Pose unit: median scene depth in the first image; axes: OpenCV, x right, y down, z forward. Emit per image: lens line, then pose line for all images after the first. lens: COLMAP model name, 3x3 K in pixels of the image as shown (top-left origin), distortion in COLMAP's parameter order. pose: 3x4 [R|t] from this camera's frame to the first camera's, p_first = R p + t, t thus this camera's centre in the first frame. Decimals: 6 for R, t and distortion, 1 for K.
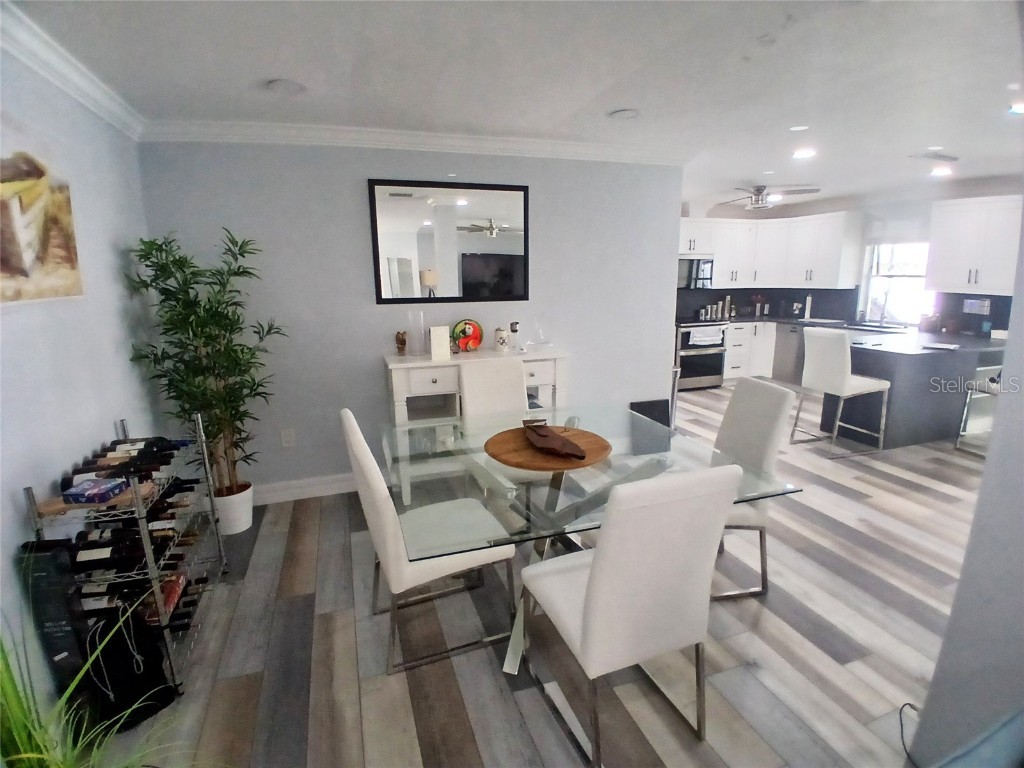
lens RADIAL K [[507.1, 0, 501.1], [0, 507.1, 398.0], [0, 0, 1]] dist [-0.000171, -0.044580]
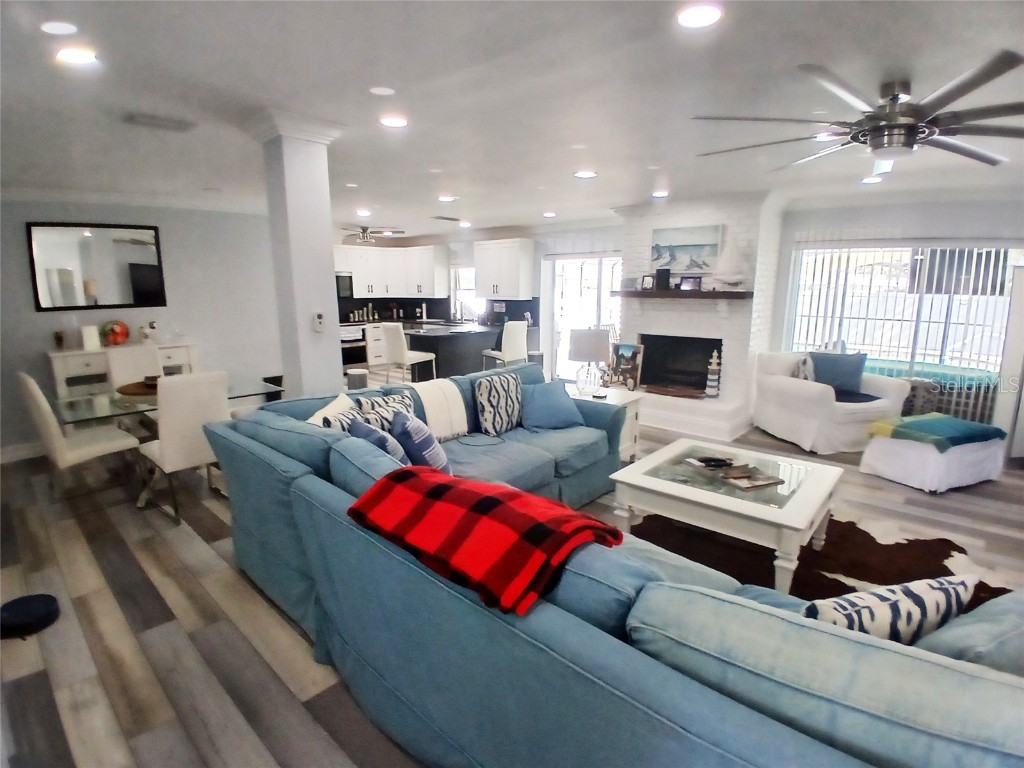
lens RADIAL K [[509.8, 0, 512.8], [0, 509.8, 398.6], [0, 0, 1]] dist [0.001617, -0.044663]
pose [[0.863690, -0.088416, 0.496208, 0.108089], [0.095951, 0.995332, 0.010341, 0.089532], [-0.494806, 0.038681, 0.868142, -0.436761]]
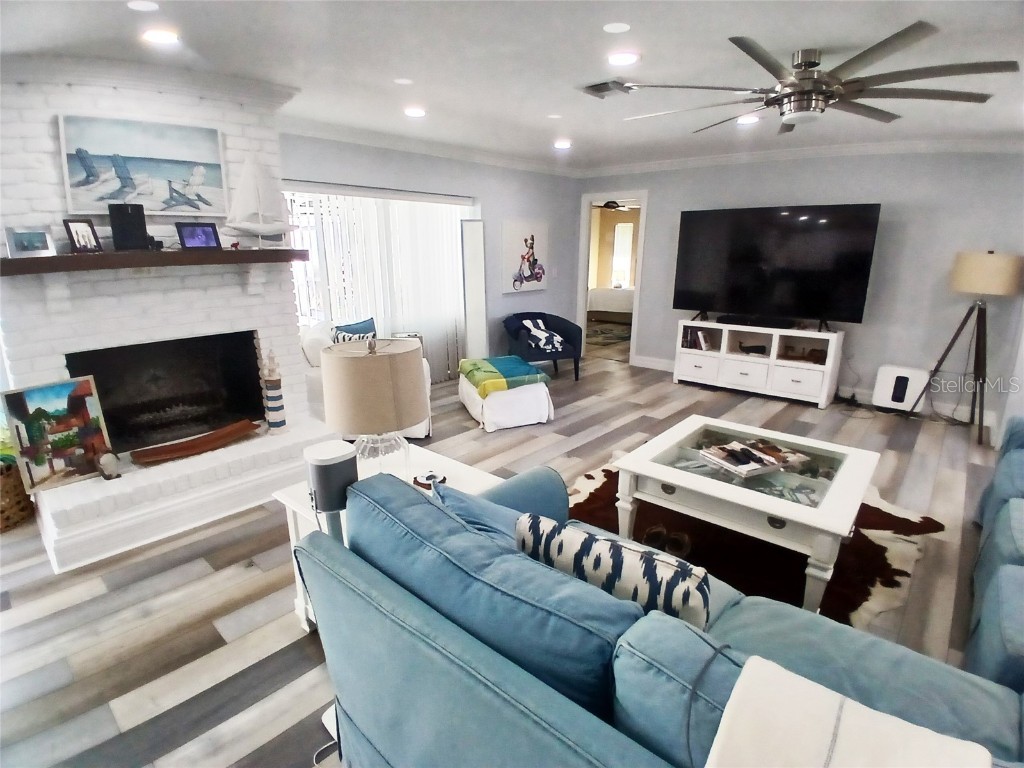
lens RADIAL K [[506.6, 0, 512.5], [0, 506.6, 400.1], [0, 0, 1]] dist [-0.001327, -0.042381]
pose [[-0.508149, -0.229584, 0.830106, 0.289624], [0.200981, 0.905599, 0.373494, -0.060182], [-0.837491, 0.356626, -0.414037, 0.226674]]
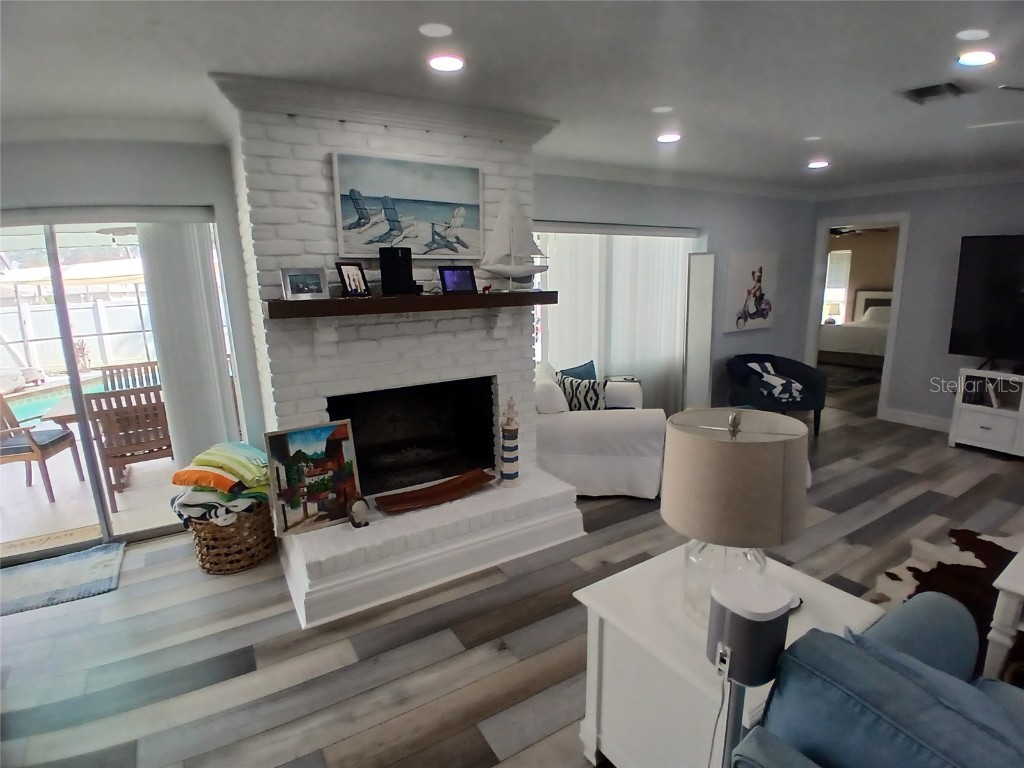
lens RADIAL K [[509.8, 0, 512.8], [0, 509.8, 398.6], [0, 0, 1]] dist [0.001617, -0.044663]
pose [[-0.237121, -0.190270, 0.952665, 0.399725], [0.245754, 0.936989, 0.248308, -0.085760], [-0.939882, 0.293001, -0.175420, 0.292765]]
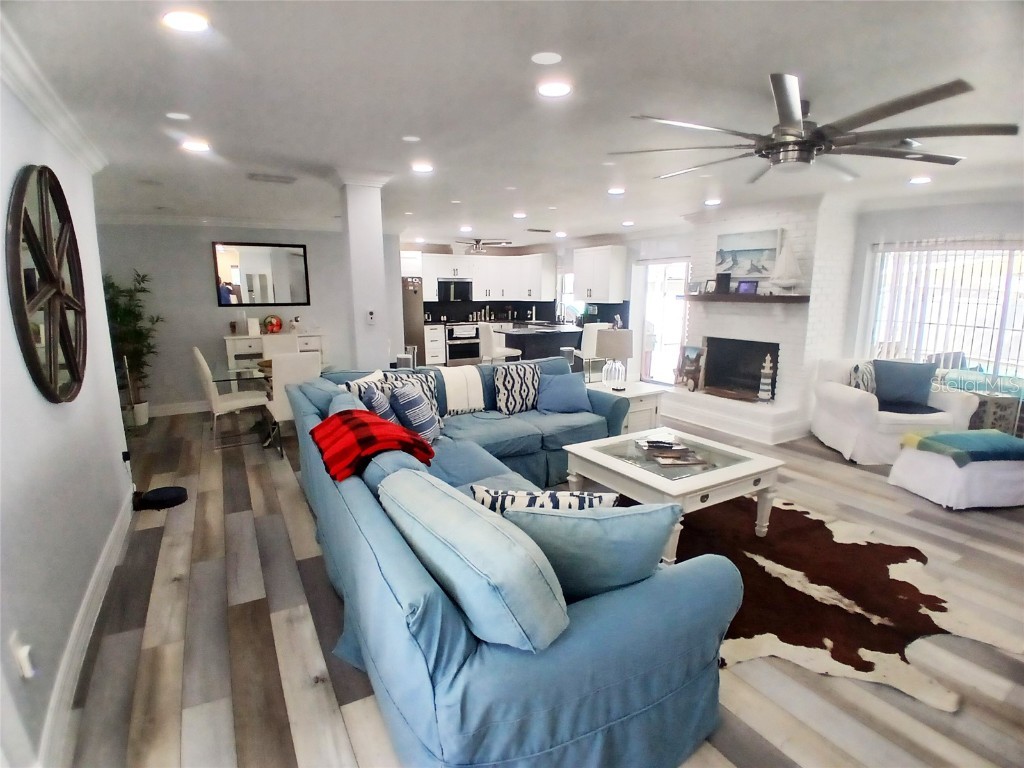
lens RADIAL K [[506.6, 0, 512.5], [0, 506.6, 400.1], [0, 0, 1]] dist [-0.001327, -0.042381]
pose [[0.976581, -0.027591, 0.213374, 0.243630], [0.030984, 0.999441, -0.012573, 0.128773], [-0.212908, 0.018890, 0.976890, -0.620511]]
